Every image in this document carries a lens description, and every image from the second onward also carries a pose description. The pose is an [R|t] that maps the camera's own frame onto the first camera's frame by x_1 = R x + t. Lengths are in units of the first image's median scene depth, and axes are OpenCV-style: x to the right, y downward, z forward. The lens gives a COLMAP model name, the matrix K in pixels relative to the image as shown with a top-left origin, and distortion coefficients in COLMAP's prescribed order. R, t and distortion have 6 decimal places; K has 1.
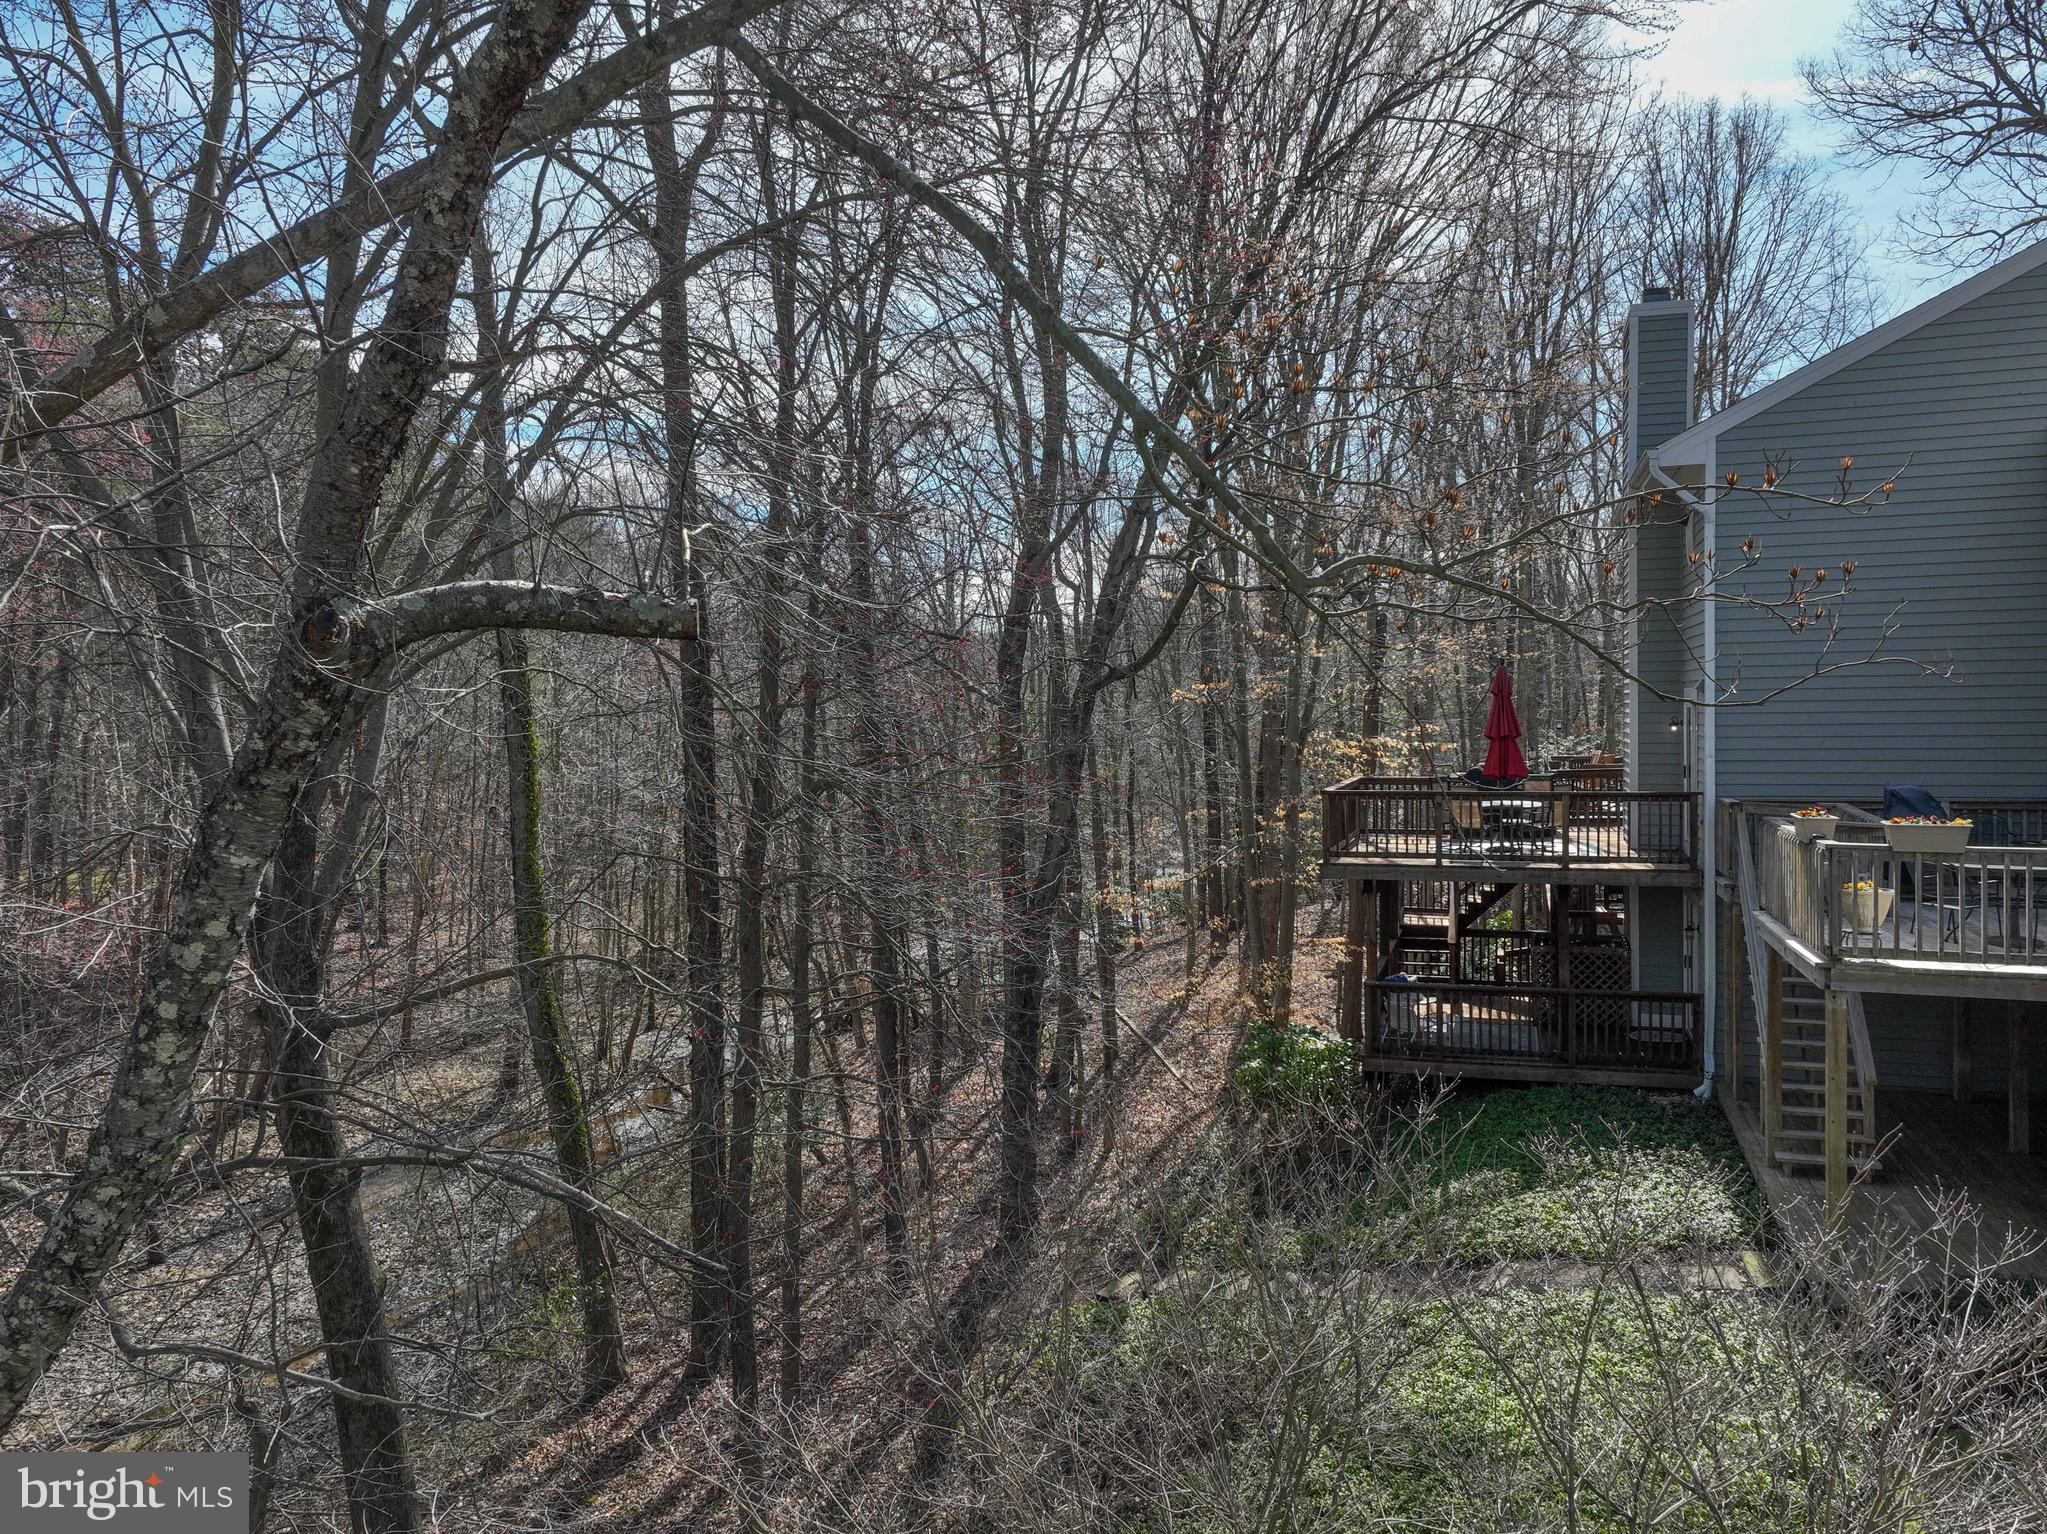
lens RADIAL K [[1442.3, 0, 1062.0], [0, 1442.3, 784.7], [0, 0, 1]] dist [0.001867, 0.014194]
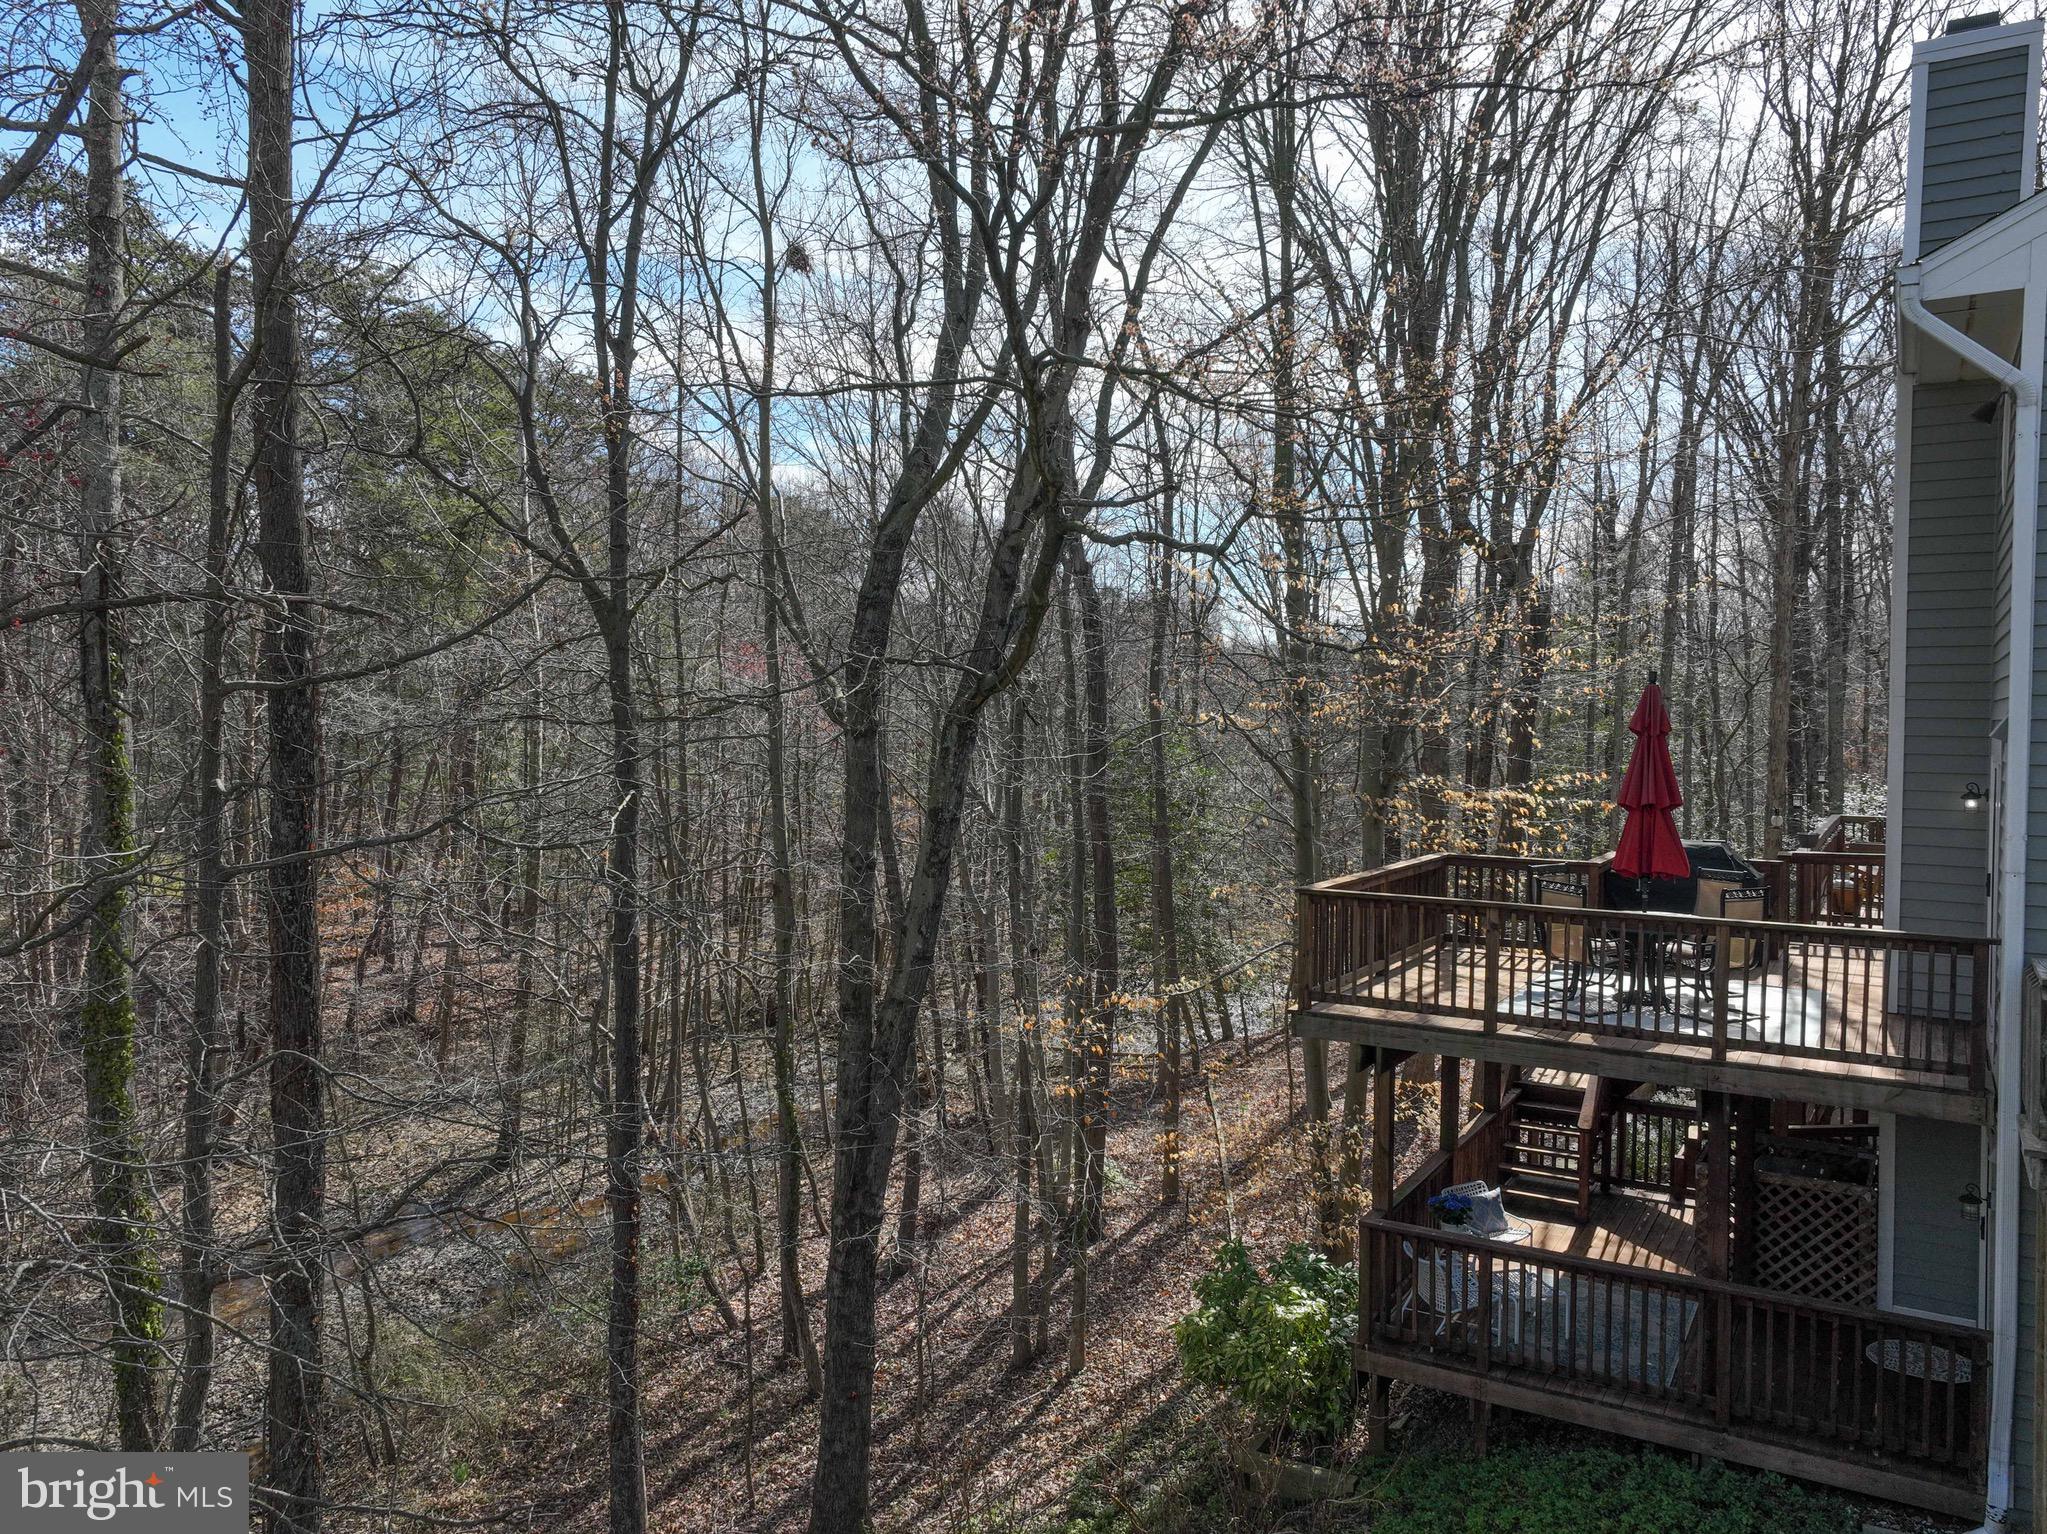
lens RADIAL K [[1442.3, 0, 1024.9], [0, 1442.3, 781.9], [0, 0, 1]] dist [0.001867, 0.014194]
pose [[0.967456, 0.030370, -0.251210, 0.211840], [-0.030947, 0.999520, 0.001656, -0.037264], [0.251140, 0.006172, 0.967931, 0.373470]]
